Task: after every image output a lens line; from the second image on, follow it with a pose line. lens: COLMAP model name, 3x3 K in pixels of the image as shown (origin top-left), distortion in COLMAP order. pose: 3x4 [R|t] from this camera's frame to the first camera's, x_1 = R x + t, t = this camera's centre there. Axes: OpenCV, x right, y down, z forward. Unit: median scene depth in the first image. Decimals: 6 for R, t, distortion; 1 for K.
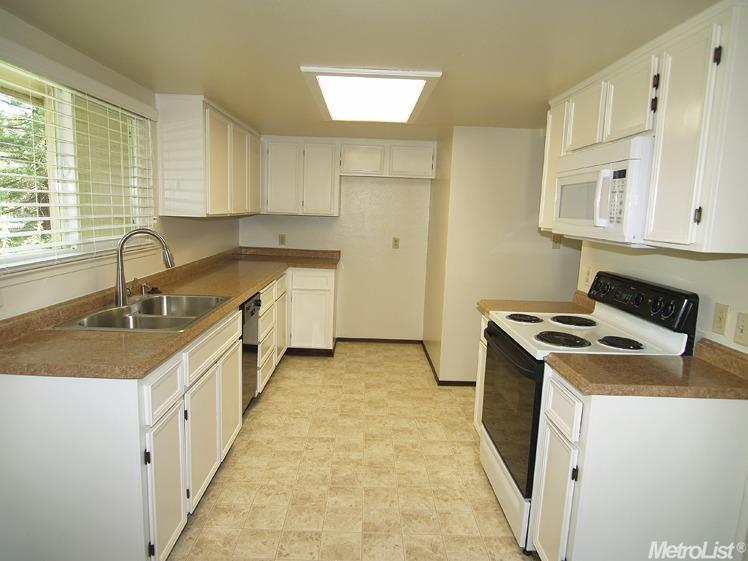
lens RADIAL K [[476.4, 0, 378.7], [0, 476.4, 286.9], [0, 0, 1]] dist [-0.025036, 0.000568]
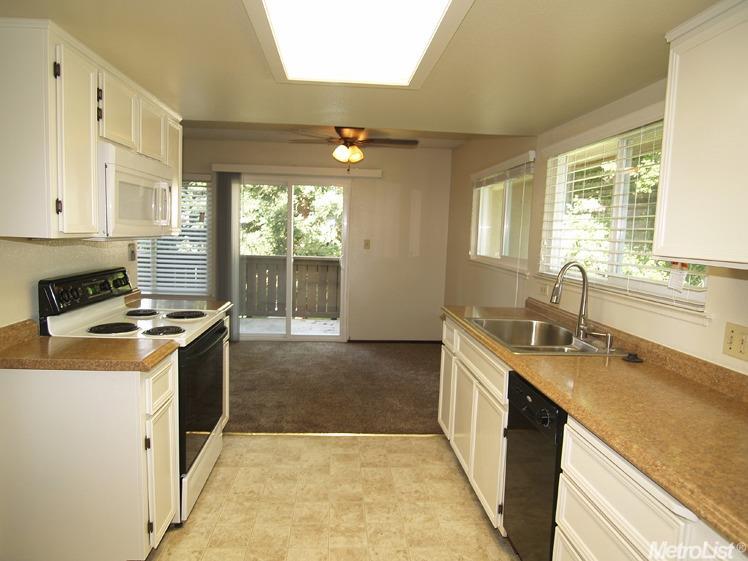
lens RADIAL K [[476.4, 0, 374.1], [0, 476.4, 284.0], [0, 0, 1]] dist [-0.025036, 0.000568]
pose [[-0.996311, -0.063335, -0.057907, -0.040780], [-0.076590, 0.960624, 0.267087, -0.298007], [0.038711, 0.270536, -0.961931, 1.868800]]
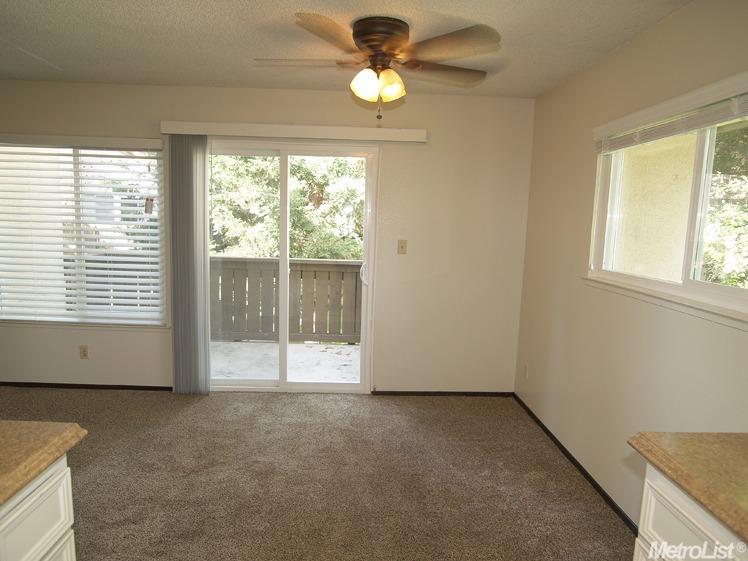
lens RADIAL K [[476.4, 0, 376.6], [0, 476.4, 283.1], [0, 0, 1]] dist [-0.025036, 0.000568]
pose [[-0.997492, -0.064932, -0.028169, -0.016605], [-0.070297, 0.955212, 0.287452, -0.196483], [0.008242, 0.288711, -0.957381, 1.179214]]
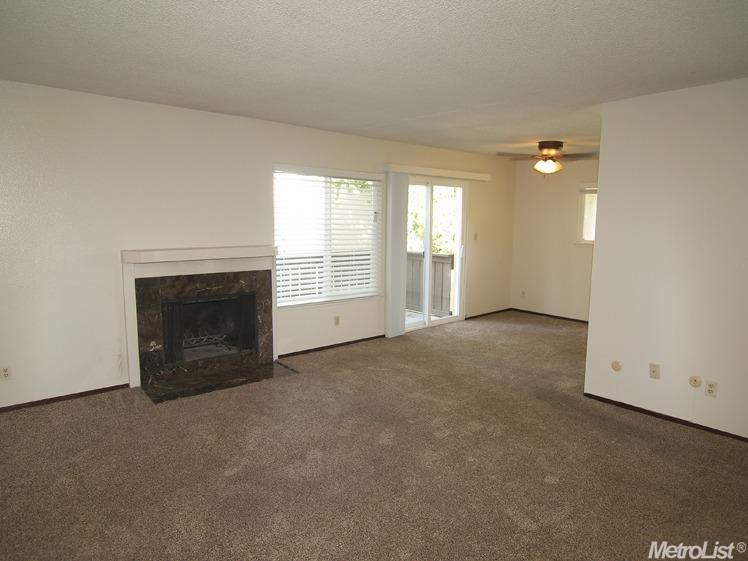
lens RADIAL K [[476.4, 0, 373.3], [0, 476.4, 277.1], [0, 0, 1]] dist [-0.025036, 0.000568]
pose [[-0.761980, 0.034510, -0.646681, 1.805865], [-0.140611, 0.965940, 0.217229, -0.171991], [0.632152, 0.256454, -0.731174, 1.385109]]
